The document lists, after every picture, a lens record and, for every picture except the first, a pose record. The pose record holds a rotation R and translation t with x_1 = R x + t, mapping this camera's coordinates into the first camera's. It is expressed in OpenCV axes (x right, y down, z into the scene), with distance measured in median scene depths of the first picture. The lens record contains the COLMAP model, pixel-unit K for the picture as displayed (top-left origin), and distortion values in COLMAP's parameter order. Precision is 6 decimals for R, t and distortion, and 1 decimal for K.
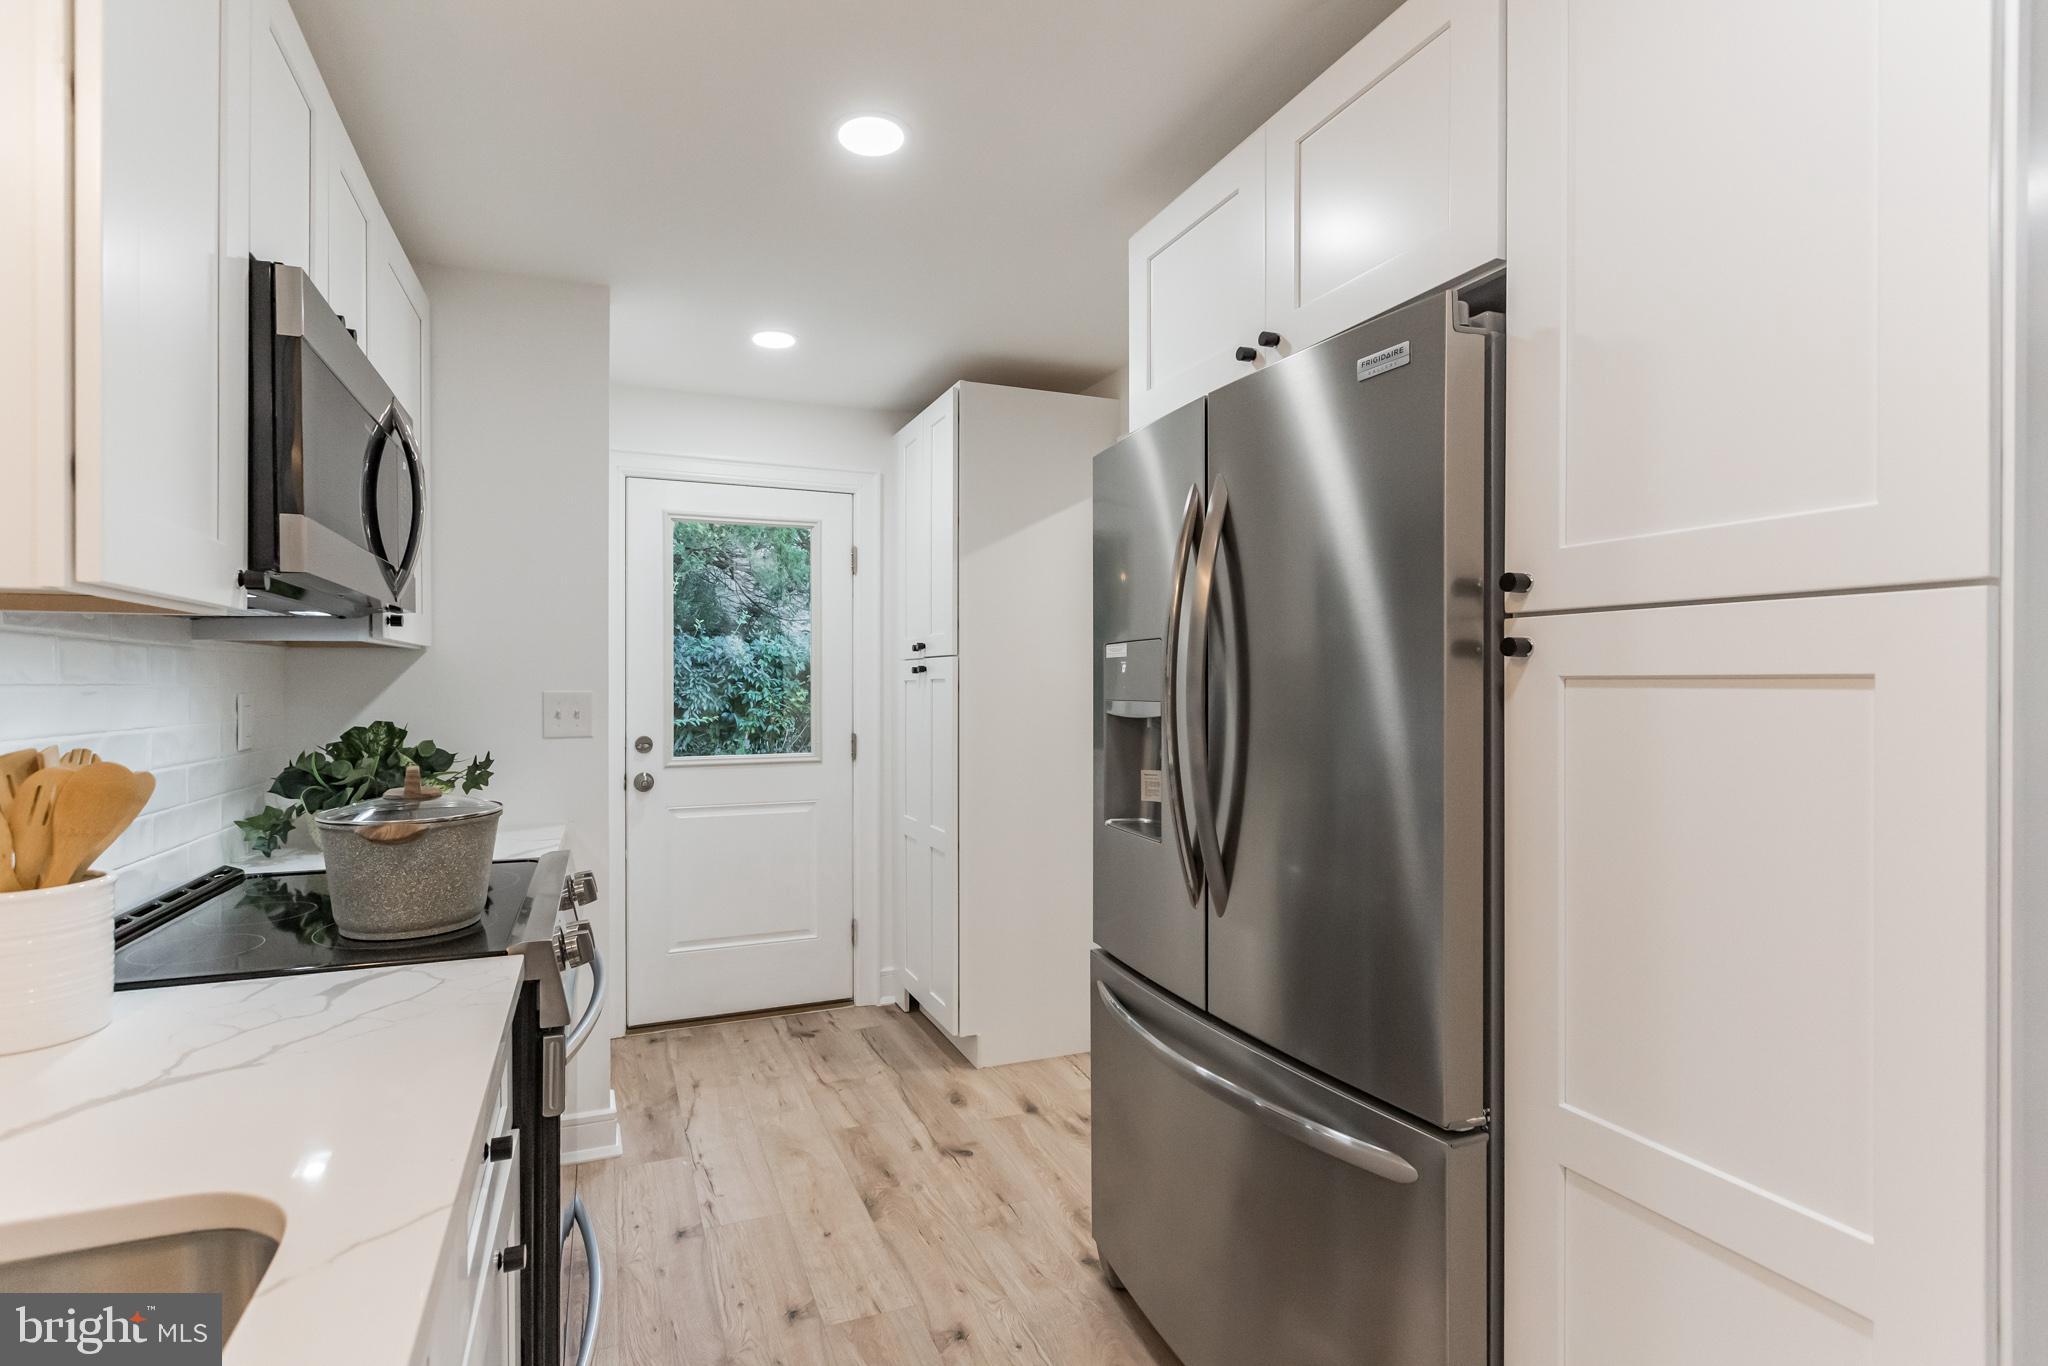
lens RADIAL K [[951.2, 0, 1024.0], [0, 951.2, 683.0], [0, 0, 1]] dist [0.001879, 0.000230]
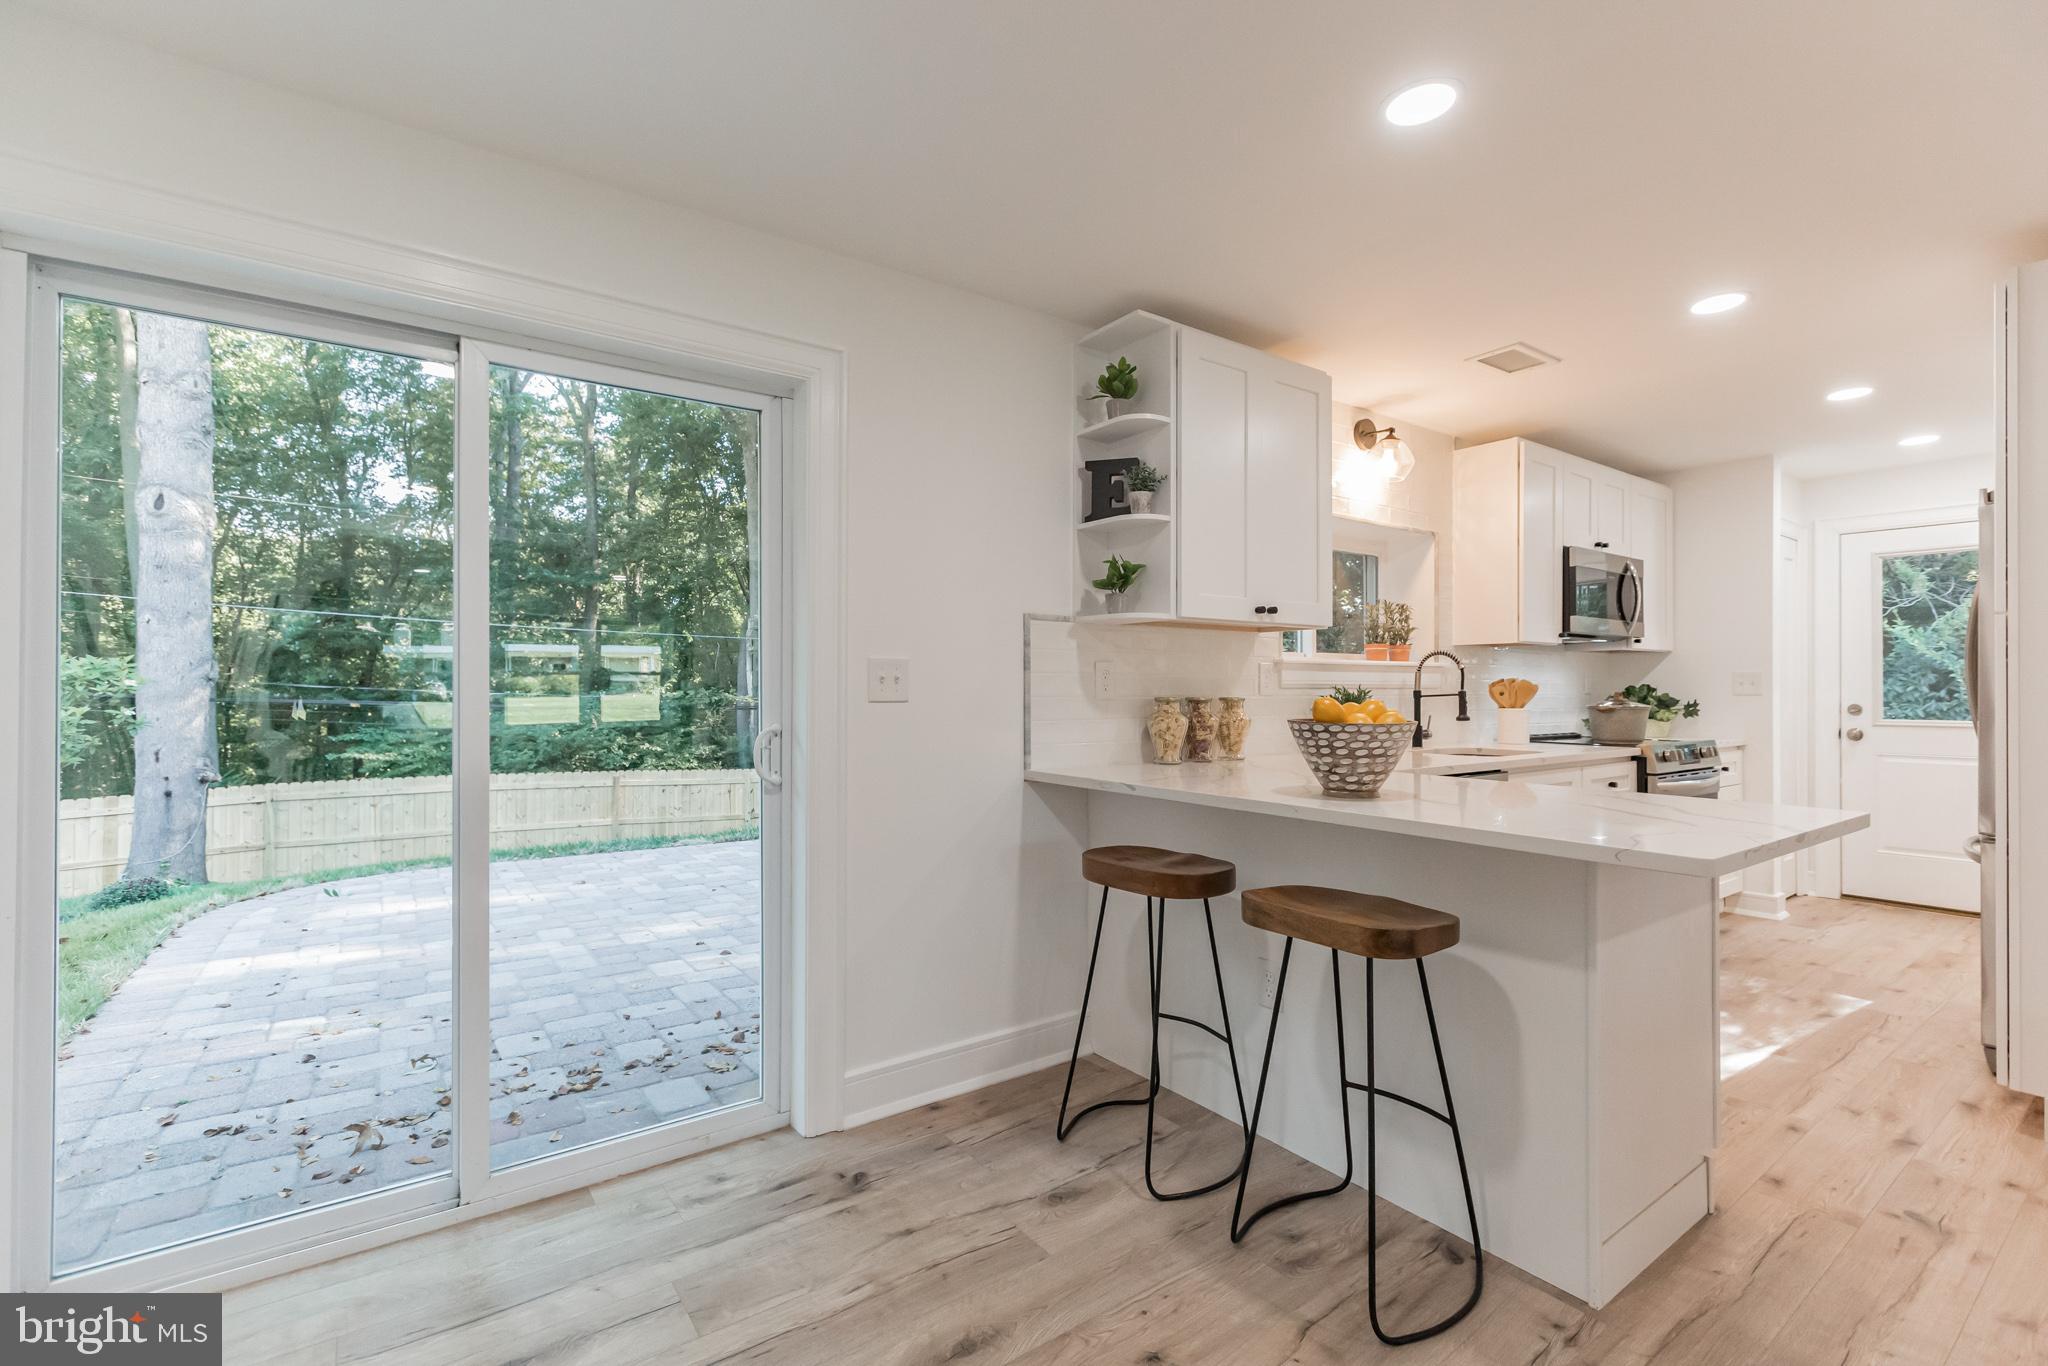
lens RADIAL K [[917.4, 0, 1011.0], [0, 917.4, 689.6], [0, 0, 1]] dist [0.002065, 0.000001]
pose [[0.213556, -0.003021, -0.976926, 1.113379], [-0.000096, 0.999995, -0.003114, 0.057267], [0.976931, 0.000759, 0.213555, -0.930509]]
